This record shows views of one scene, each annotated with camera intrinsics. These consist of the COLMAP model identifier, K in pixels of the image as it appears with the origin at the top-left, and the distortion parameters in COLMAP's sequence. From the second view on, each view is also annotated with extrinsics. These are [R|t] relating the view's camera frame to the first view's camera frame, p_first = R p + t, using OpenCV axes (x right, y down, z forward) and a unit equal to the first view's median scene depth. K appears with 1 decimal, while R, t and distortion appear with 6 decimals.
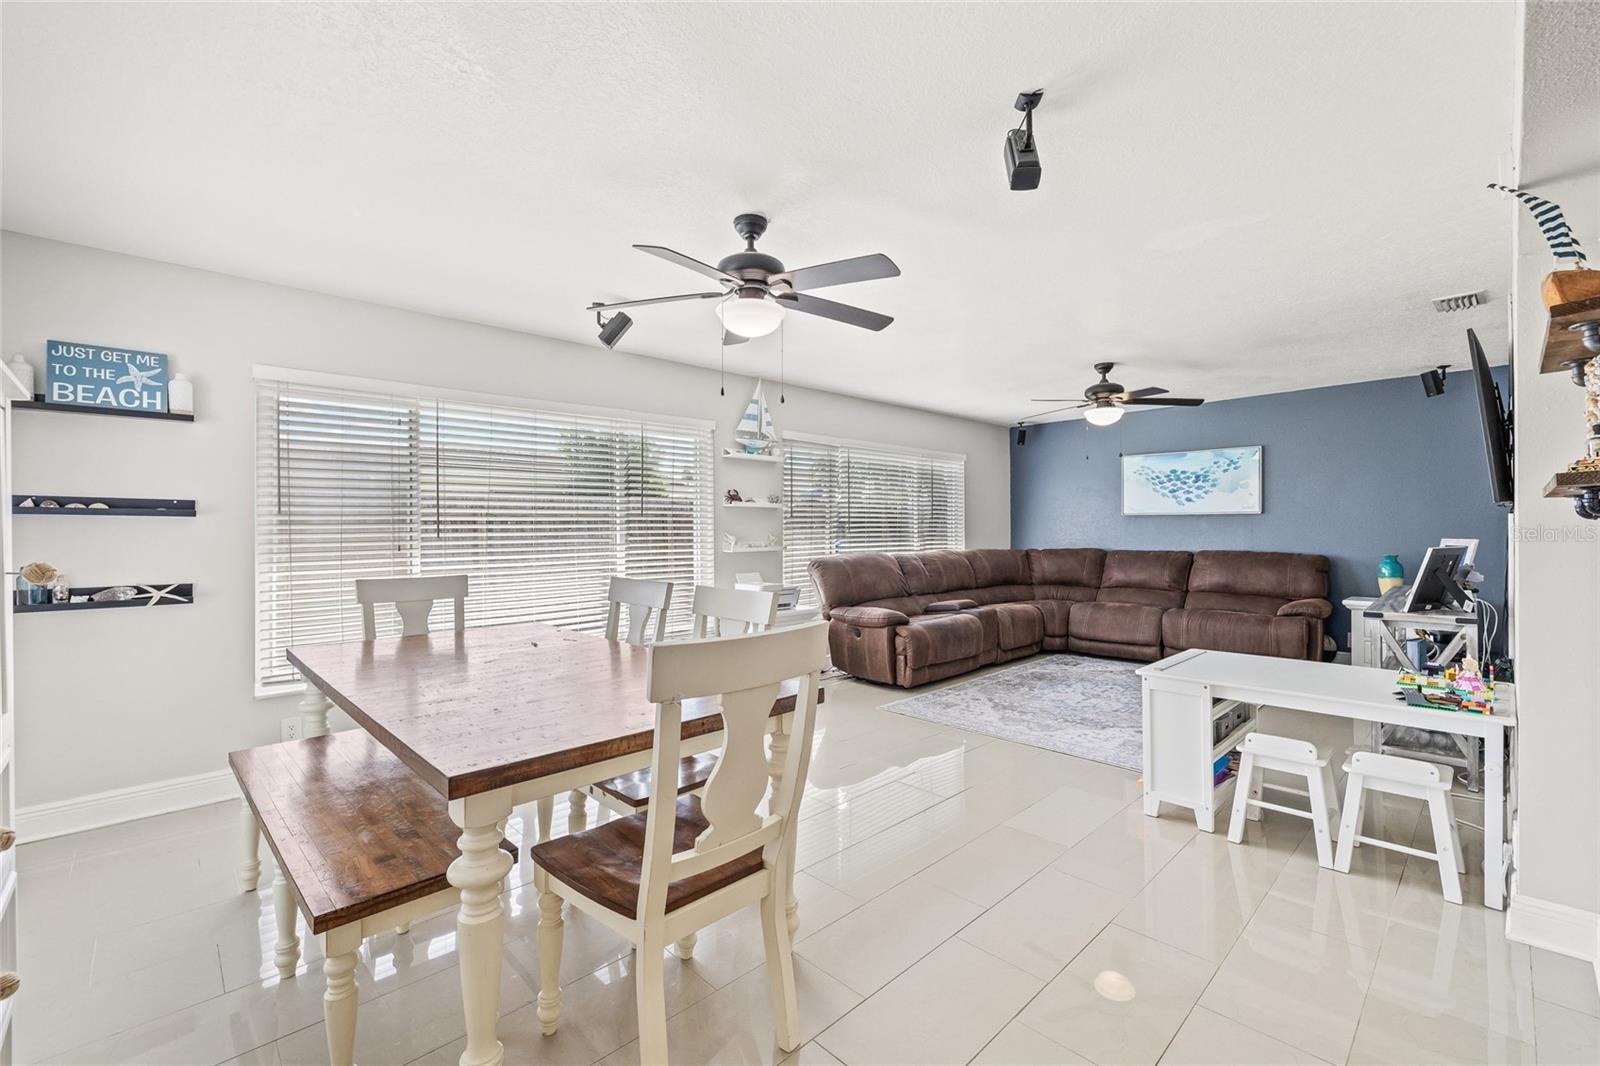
lens RADIAL K [[678.7, 0, 793.1], [0, 678.7, 535.0], [0, 0, 1]] dist [-0.003868, 0.003049]
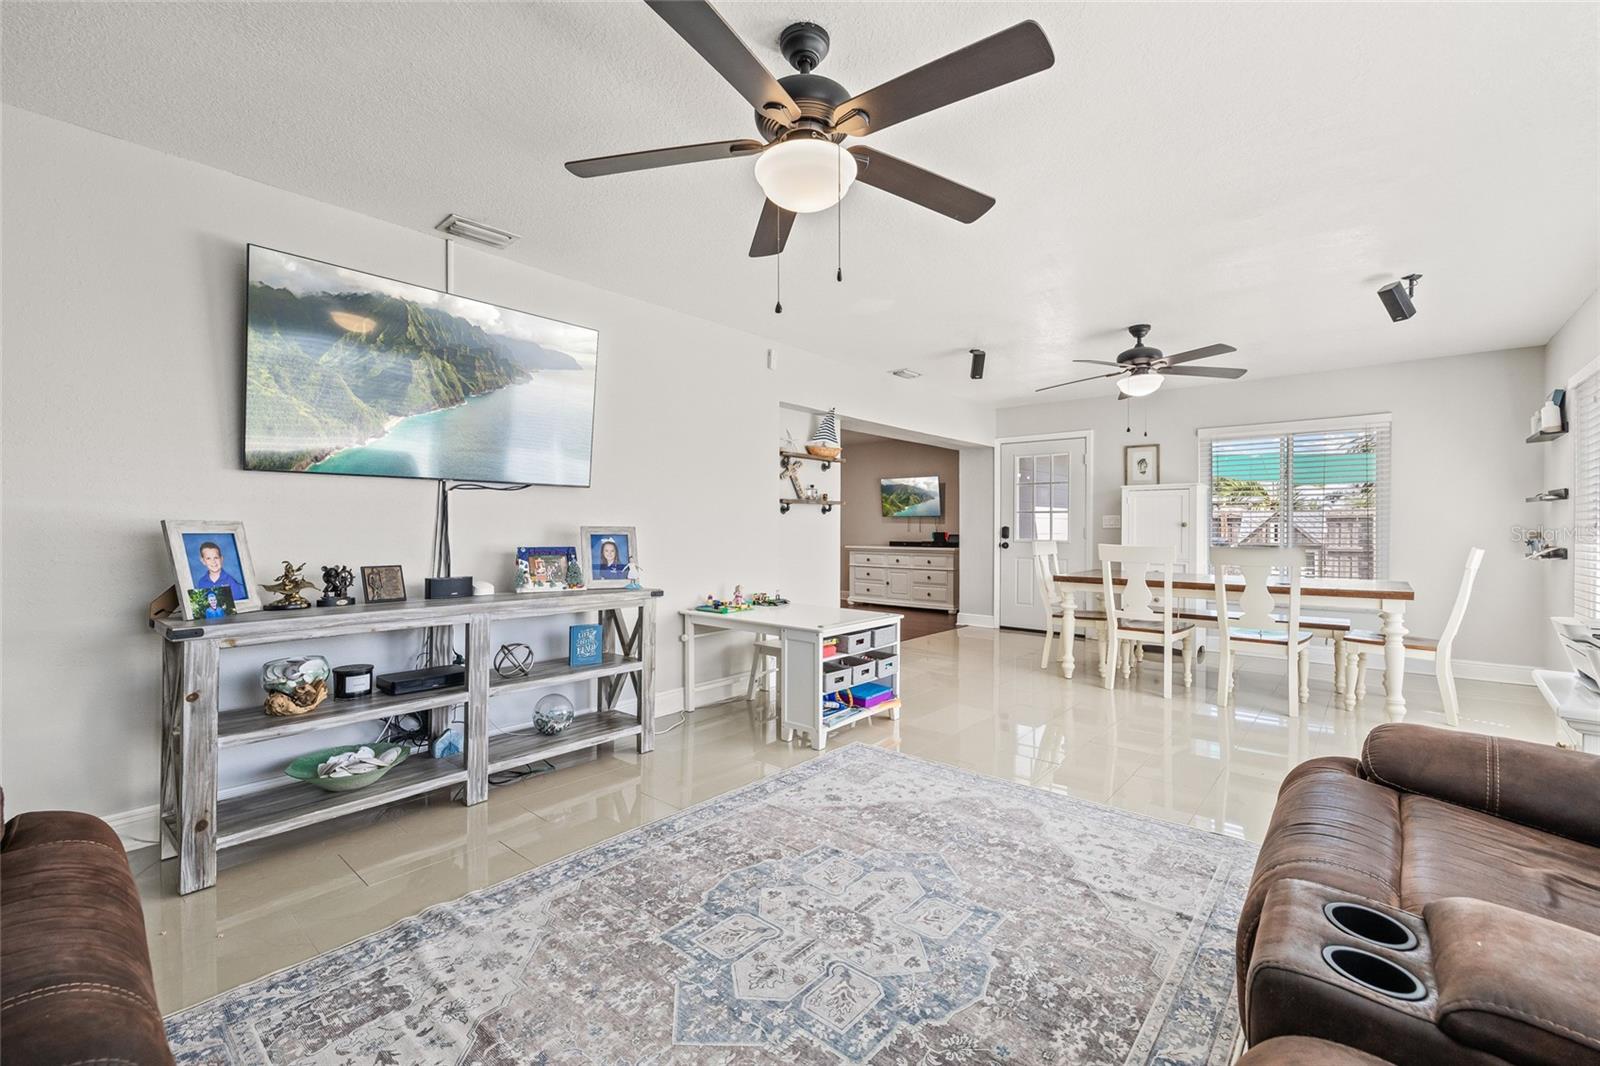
lens RADIAL K [[678.7, 0, 786.1], [0, 678.7, 528.7], [0, 0, 1]] dist [-0.003868, 0.003049]
pose [[-0.996256, 0.004251, -0.086344, 0.398395], [0.003439, 0.999948, 0.009549, 0.005941], [0.086380, 0.009216, -0.996220, 1.082904]]
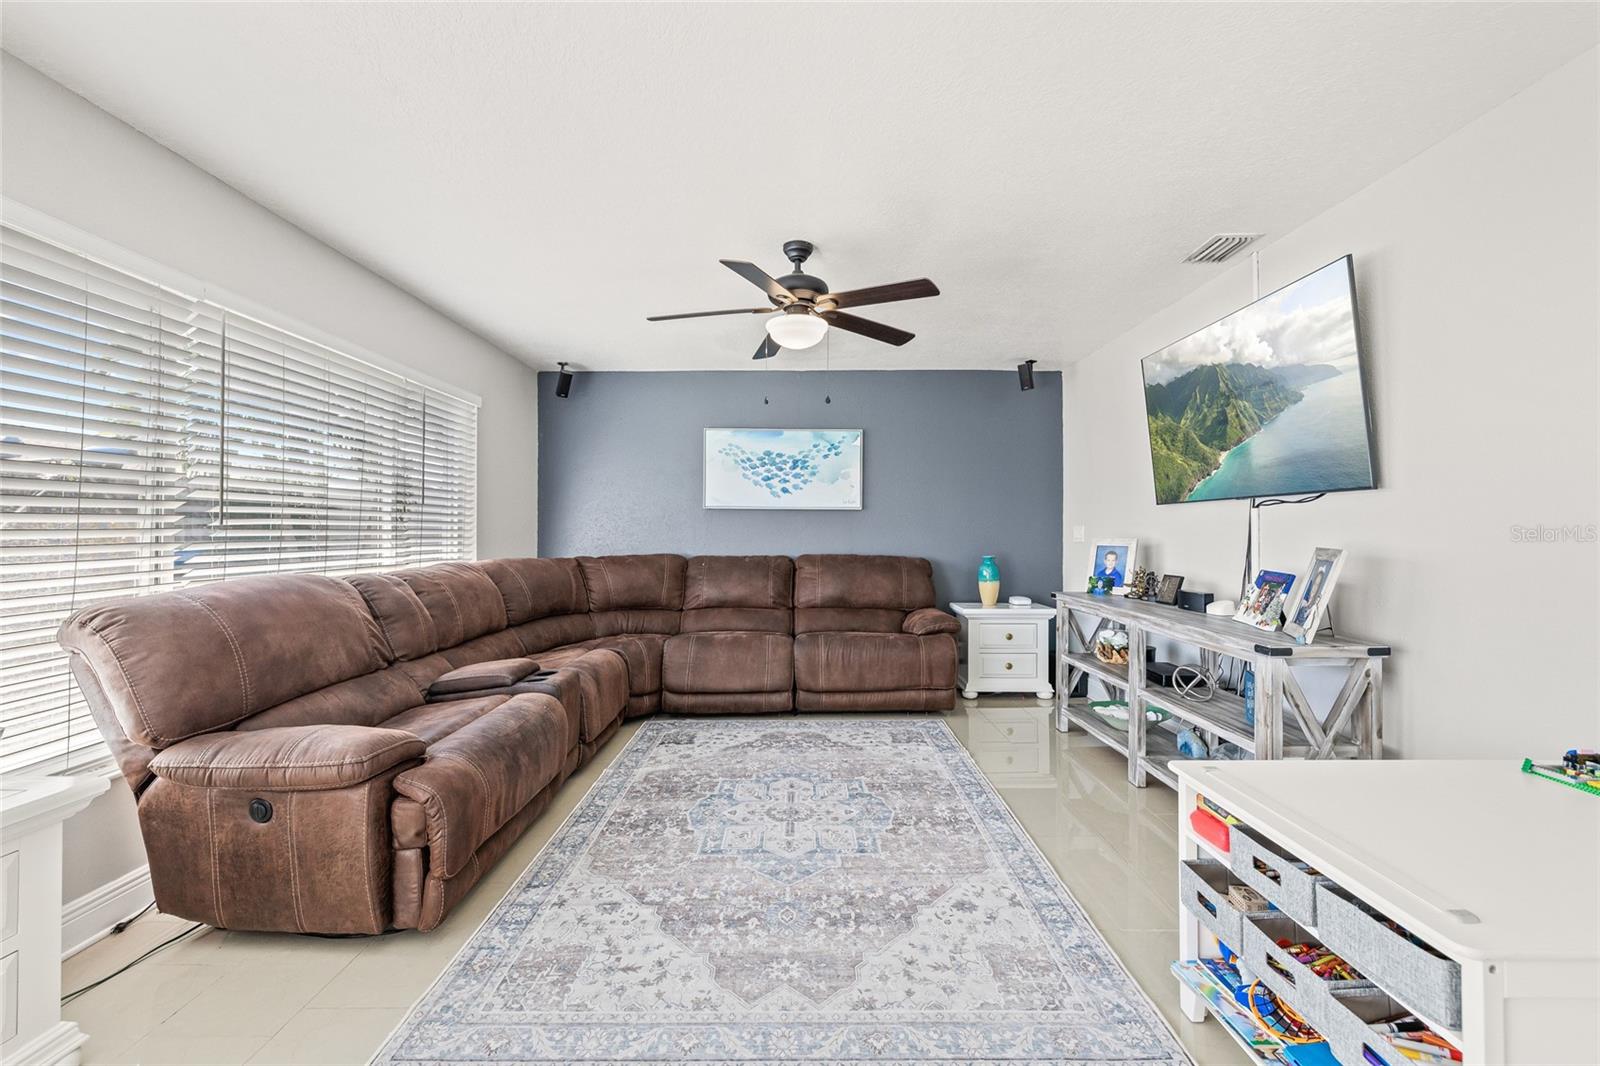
lens RADIAL K [[678.7, 0, 806.1], [0, 678.7, 530.1], [0, 0, 1]] dist [-0.003868, 0.003049]
pose [[0.685058, 0.006668, 0.728458, 0.027234], [0.000945, 0.999949, -0.010042, 0.002317], [-0.728488, 0.007568, 0.685017, 0.467309]]
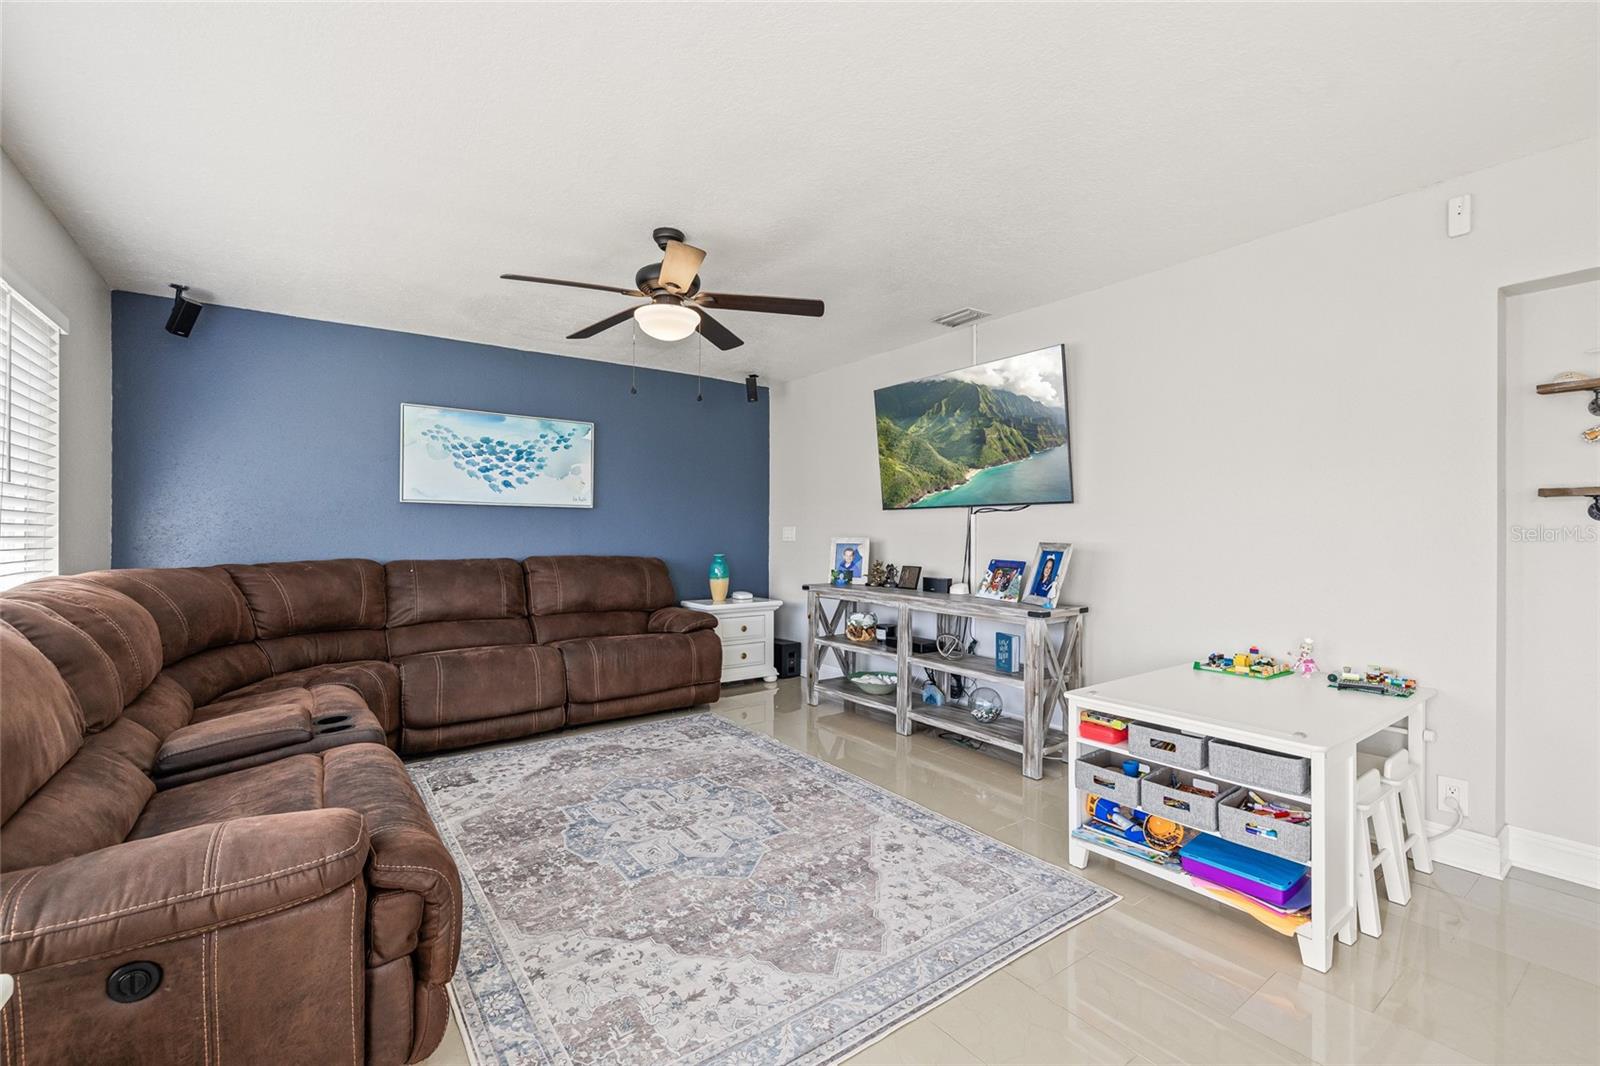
lens RADIAL K [[678.7, 0, 803.8], [0, 678.7, 544.3], [0, 0, 1]] dist [-0.003868, 0.003049]
pose [[0.124653, -0.010747, 0.992142, -0.073781], [0.002655, 0.999941, 0.010498, 0.003243], [-0.992197, 0.001325, 0.124674, 0.646034]]
